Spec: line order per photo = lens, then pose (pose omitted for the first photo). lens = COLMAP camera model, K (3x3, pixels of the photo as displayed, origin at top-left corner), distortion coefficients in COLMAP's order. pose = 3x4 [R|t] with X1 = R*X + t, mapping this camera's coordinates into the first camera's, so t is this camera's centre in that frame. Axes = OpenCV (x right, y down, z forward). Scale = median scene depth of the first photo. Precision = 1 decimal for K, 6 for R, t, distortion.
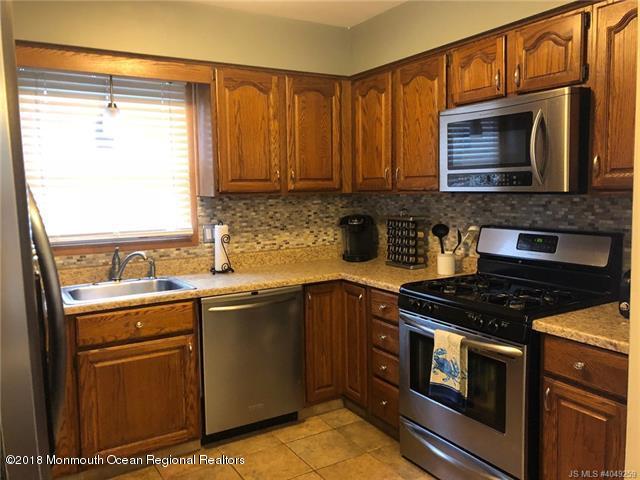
lens RADIAL K [[516.3, 0, 320.0], [0, 516.3, 240.0], [0, 0, 1]] dist [0.002570, -0.002233]
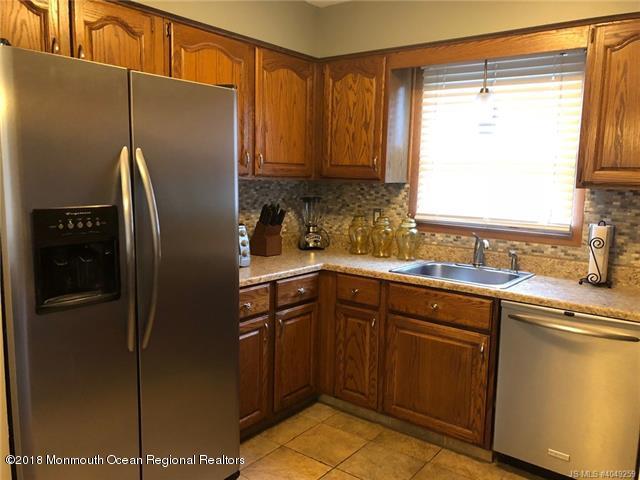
lens RADIAL K [[516.3, 0, 320.0], [0, 516.3, 240.0], [0, 0, 1]] dist [0.002570, -0.002233]
pose [[0.360536, 0.147680, -0.920980, 0.425316], [-0.126333, 0.986019, 0.108654, -0.042248], [0.924150, 0.077177, 0.374152, 0.338707]]
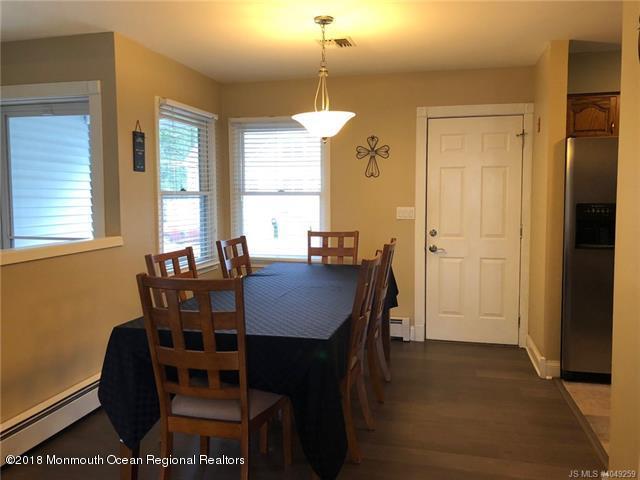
lens RADIAL K [[516.3, 0, 320.0], [0, 516.3, 240.0], [0, 0, 1]] dist [0.002570, -0.002233]
pose [[-0.705751, 0.079235, -0.704015, 0.913012], [-0.057250, 0.984098, 0.168149, -0.058474], [0.706143, 0.158976, -0.689992, 0.579153]]
